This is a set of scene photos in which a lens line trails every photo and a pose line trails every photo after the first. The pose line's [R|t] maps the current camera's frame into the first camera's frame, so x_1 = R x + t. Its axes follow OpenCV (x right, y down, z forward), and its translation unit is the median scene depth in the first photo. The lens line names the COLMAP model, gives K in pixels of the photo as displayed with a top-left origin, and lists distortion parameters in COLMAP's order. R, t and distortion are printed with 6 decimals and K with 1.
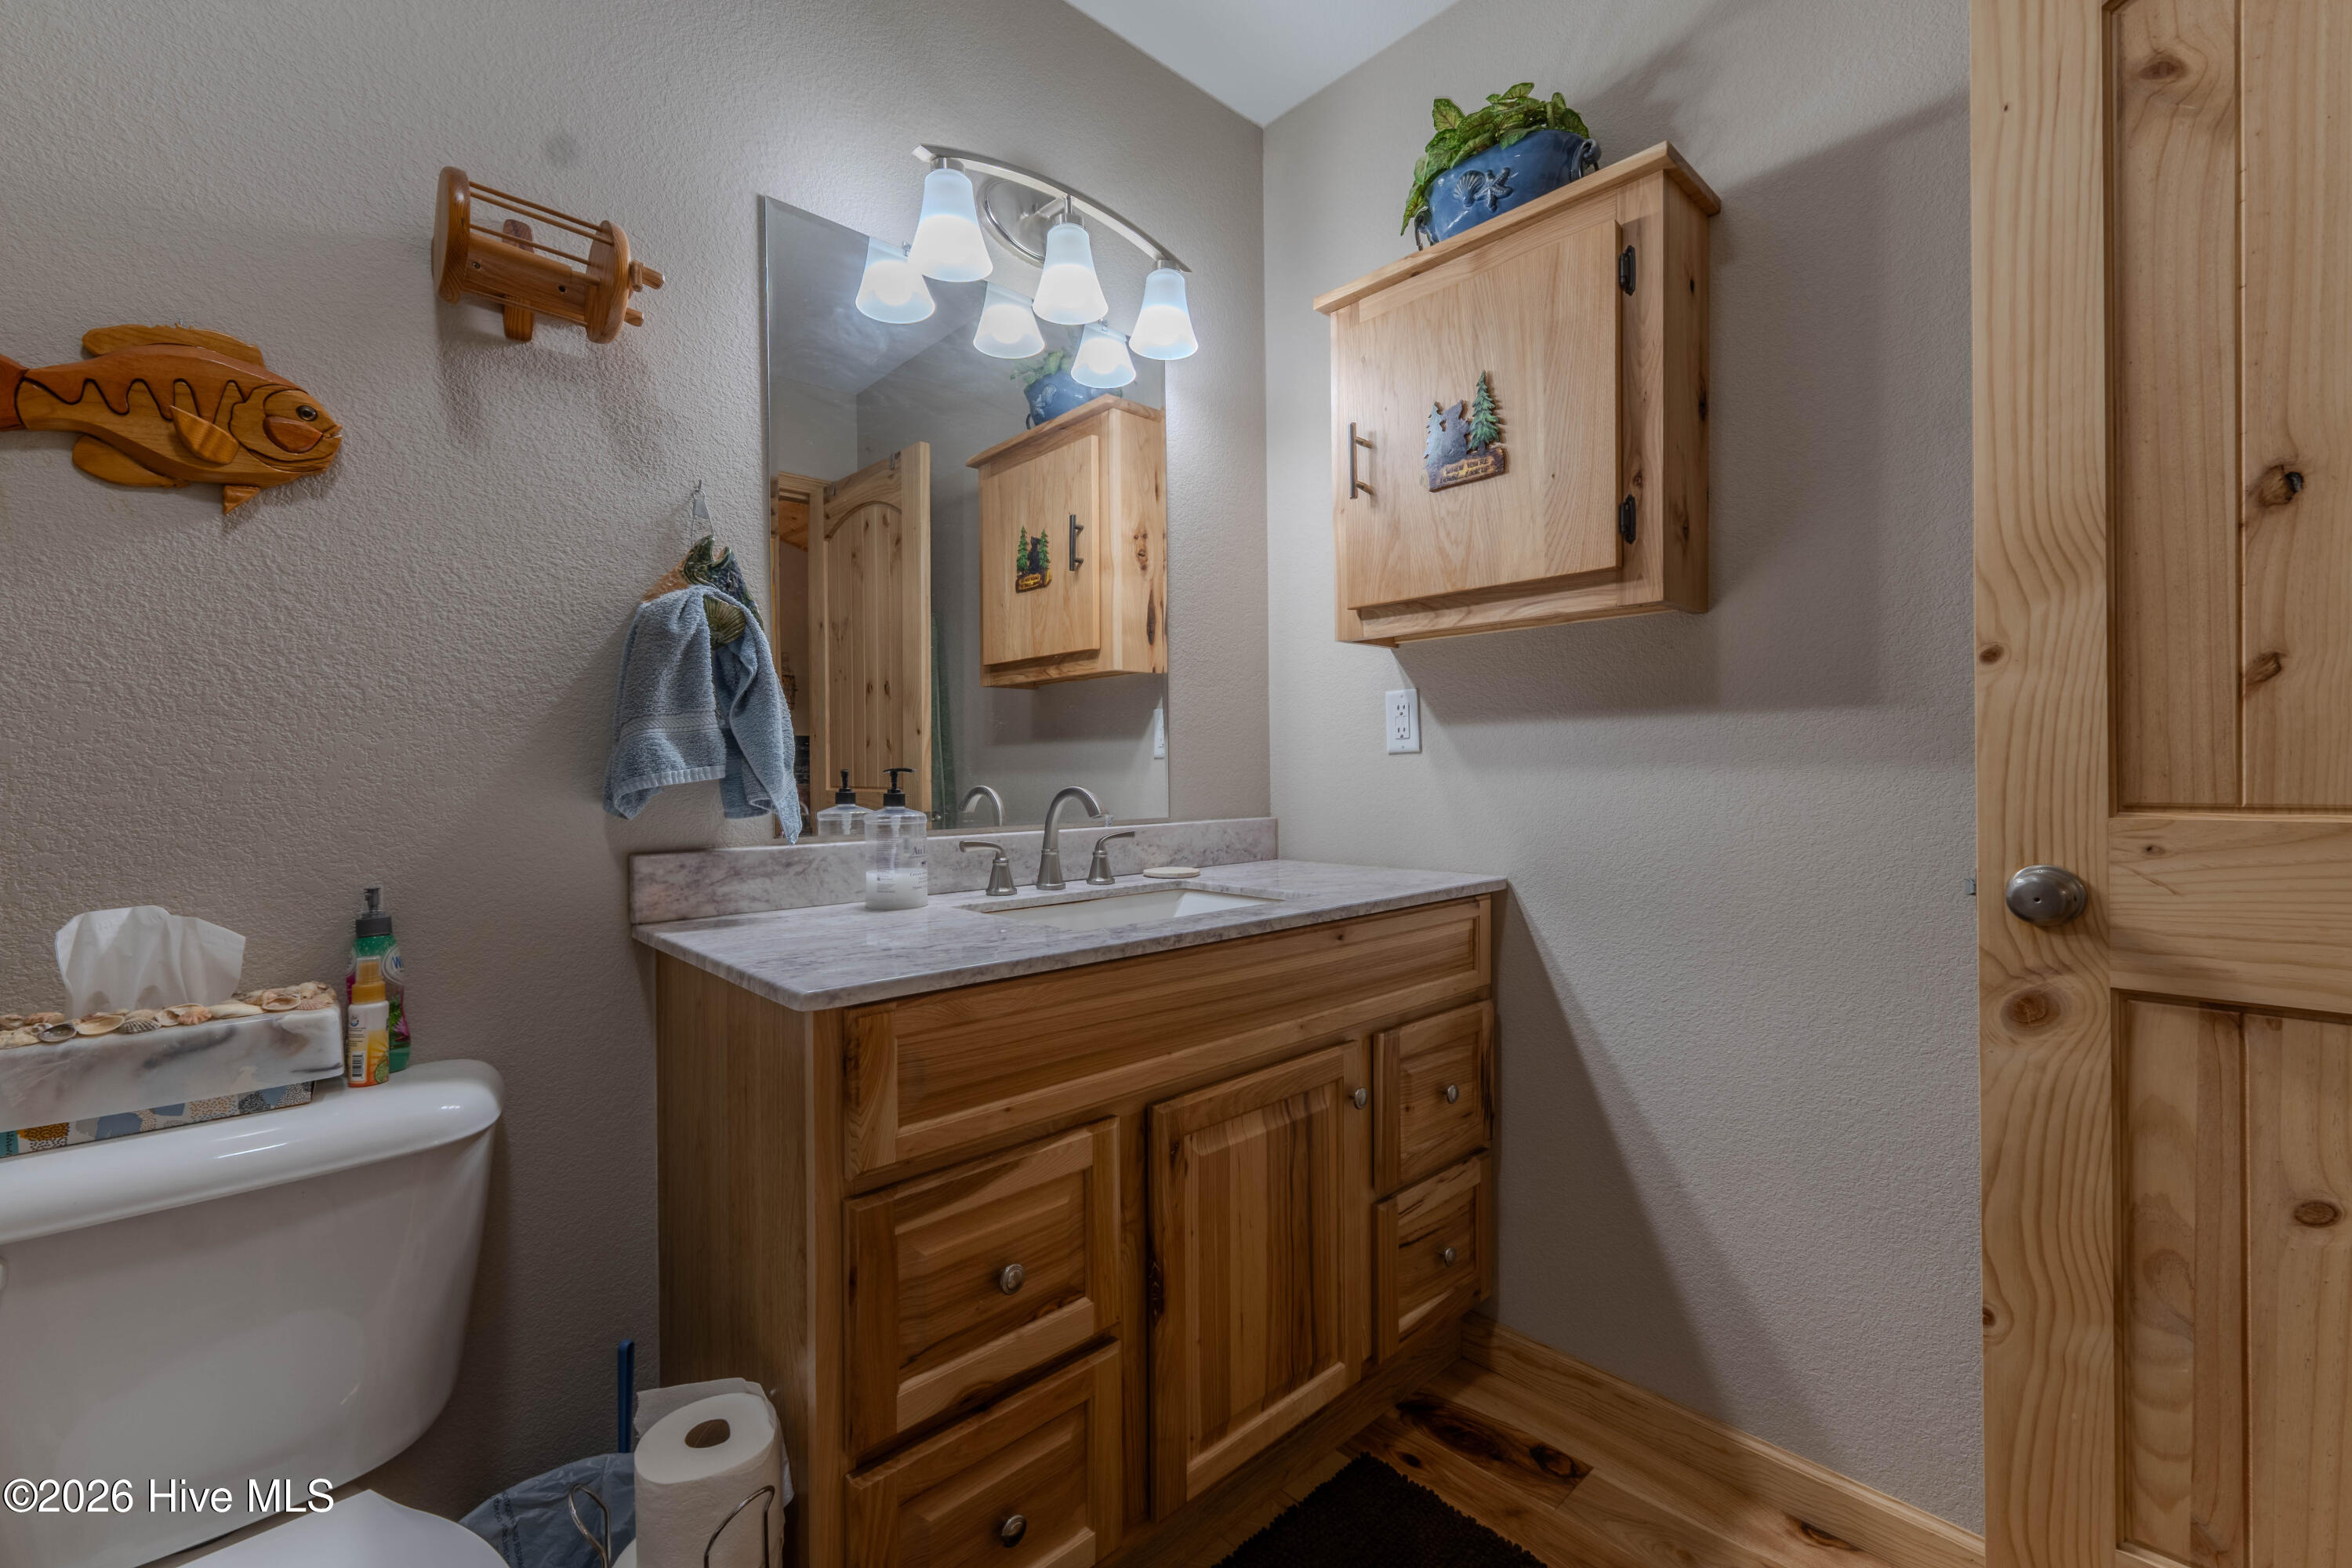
lens RADIAL K [[991.4, 0, 1178.1], [0, 991.4, 779.9], [0, 0, 1]] dist [0.011723, -0.001159]
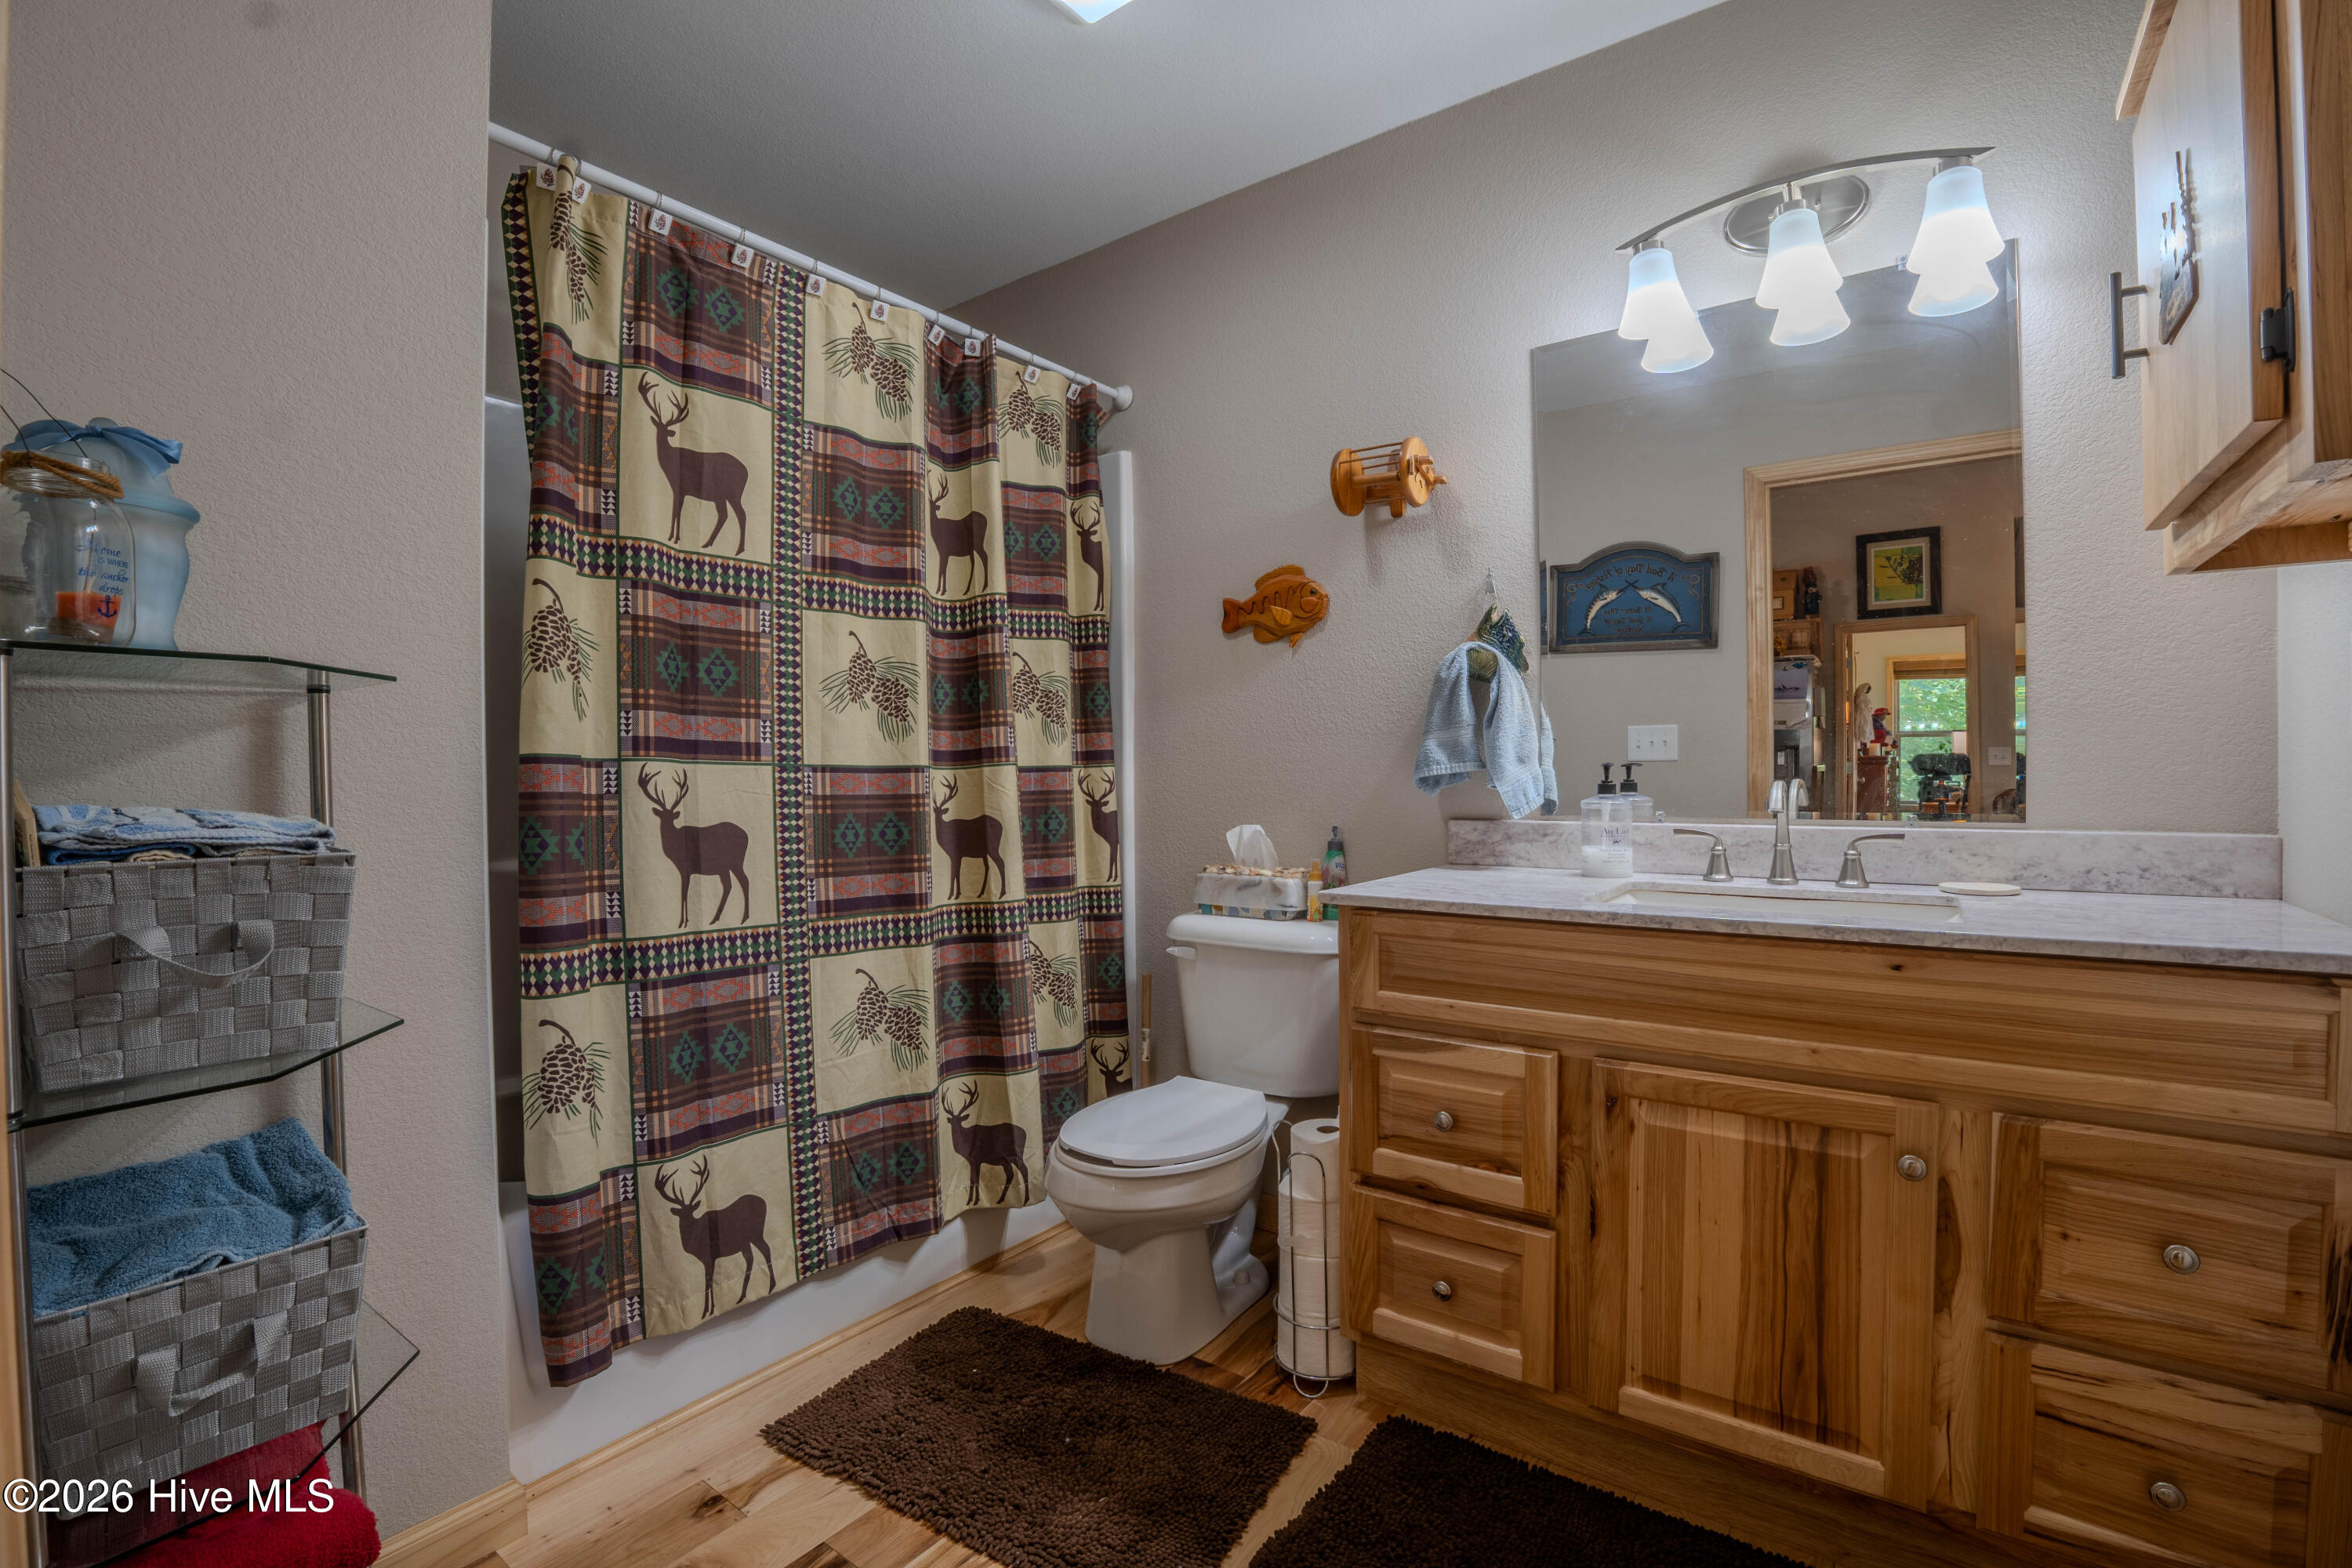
lens RADIAL K [[1037.2, 0, 1190.2], [0, 1037.2, 772.4], [0, 0, 1]] dist [-0.014127, 0.000301]
pose [[0.201544, 0.010815, -0.979420, 1.021065], [-0.000231, 0.999940, 0.010994, -0.017239], [0.979479, -0.001990, 0.201534, 0.282918]]
